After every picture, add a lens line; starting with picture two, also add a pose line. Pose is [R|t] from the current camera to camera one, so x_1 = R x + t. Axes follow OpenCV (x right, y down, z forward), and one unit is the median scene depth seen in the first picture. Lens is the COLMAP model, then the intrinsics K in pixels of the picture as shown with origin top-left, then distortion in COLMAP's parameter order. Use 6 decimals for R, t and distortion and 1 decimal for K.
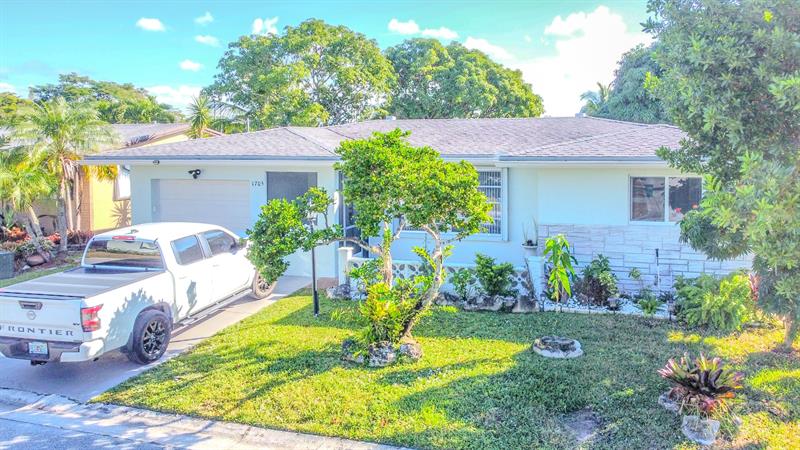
lens RADIAL K [[617.0, 0, 460.7], [0, 617.0, 186.1], [0, 0, 1]] dist [-0.006048, 0.004275]
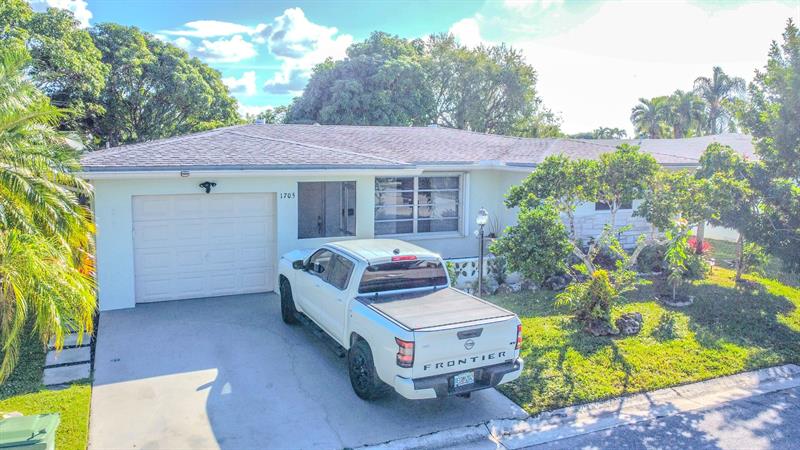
lens RADIAL K [[605.8, 0, 378.3], [0, 605.8, 221.8], [0, 0, 1]] dist [0.000521, -0.000325]
pose [[0.772799, -0.068291, 0.630966, -1.283987], [0.030090, 0.997018, 0.071056, -0.040501], [-0.633937, -0.035926, 0.772550, 0.366720]]
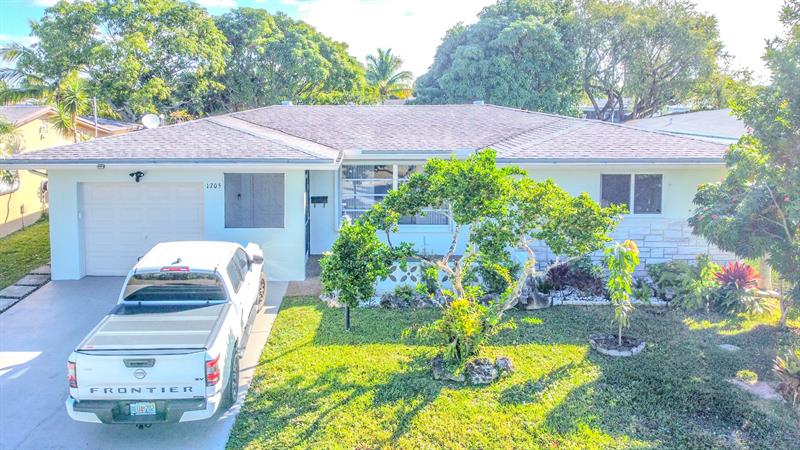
lens RADIAL K [[618.2, 0, 353.7], [0, 618.2, 145.0], [0, 0, 1]] dist [-0.001956, 0.000636]
pose [[0.968072, -0.018173, 0.250014, -0.579135], [0.016442, 0.999824, 0.009011, -0.115888], [-0.250134, -0.004612, 0.968200, 0.057734]]
